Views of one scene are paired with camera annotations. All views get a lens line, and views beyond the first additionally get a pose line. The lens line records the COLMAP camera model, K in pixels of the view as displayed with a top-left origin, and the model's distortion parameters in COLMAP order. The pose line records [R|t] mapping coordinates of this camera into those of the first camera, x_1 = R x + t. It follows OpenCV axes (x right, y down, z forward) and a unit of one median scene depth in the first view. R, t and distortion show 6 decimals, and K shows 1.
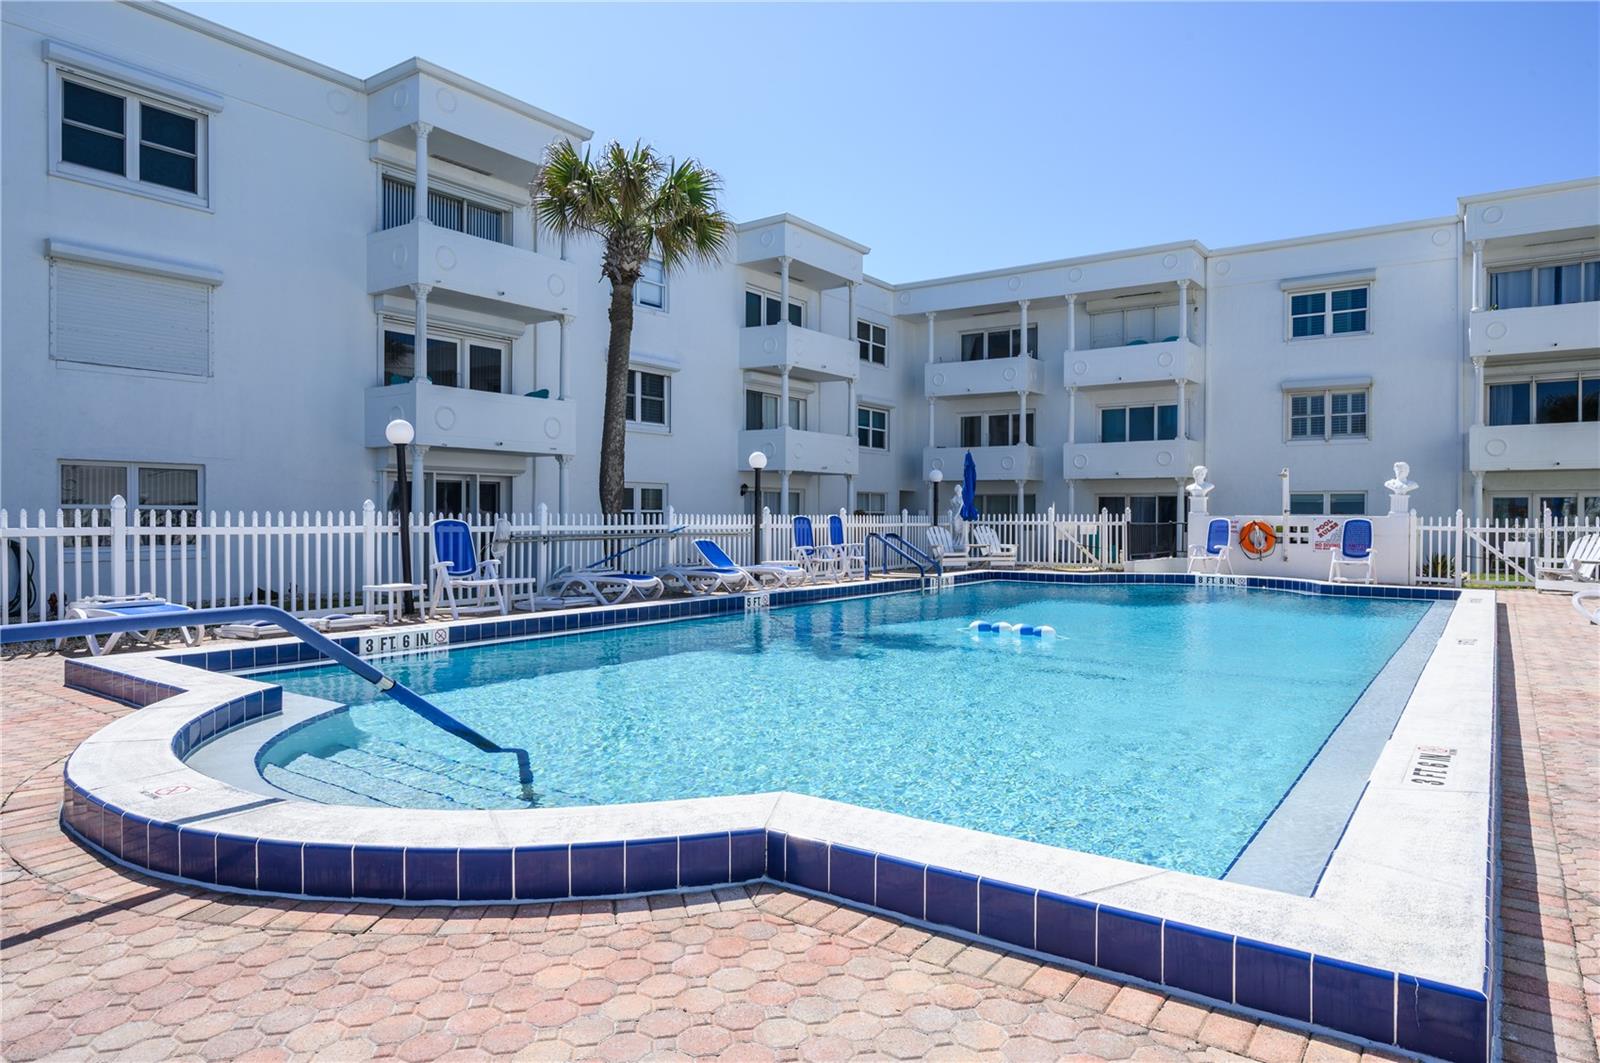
lens RADIAL K [[969.7, 0, 799.1], [0, 969.7, 526.6], [0, 0, 1]] dist [-0.000512, 0.000153]
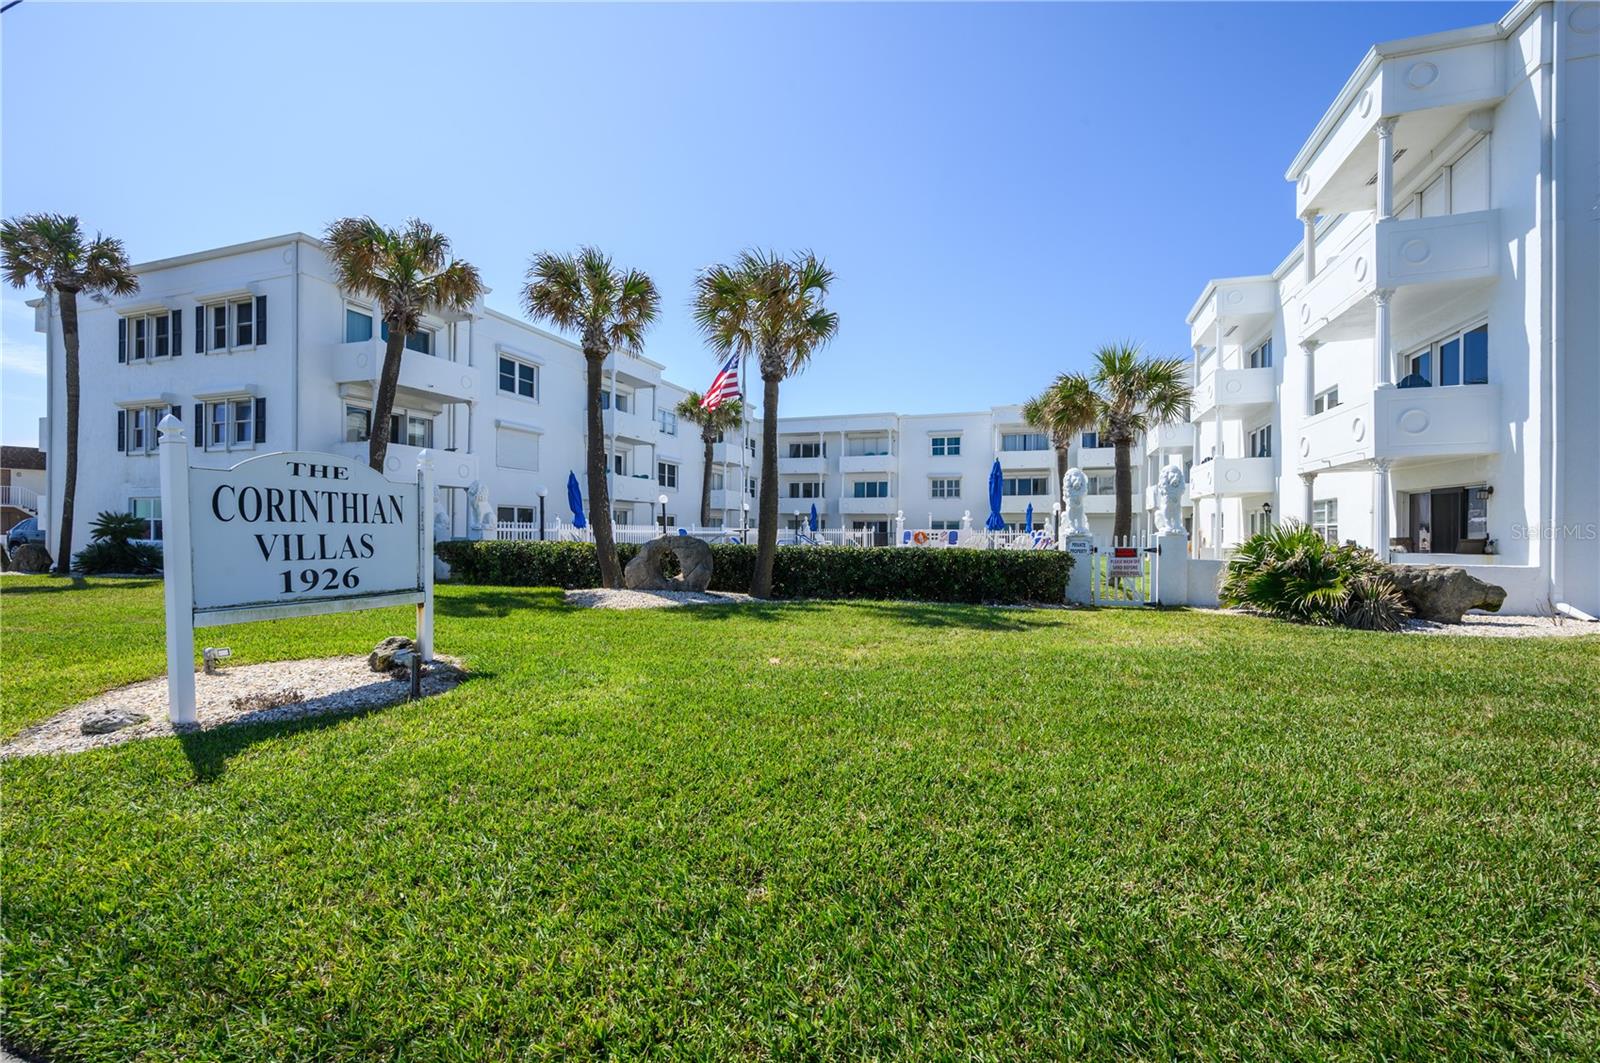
lens RADIAL K [[637.7, 0, 803.7], [0, 637.7, 534.1], [0, 0, 1]] dist [0.001772, 0.000312]
pose [[0.962951, 0.003405, 0.269654, -0.226302], [-0.001517, 0.999973, -0.007212, 0.010280], [-0.269671, 0.006536, 0.962930, -0.440092]]
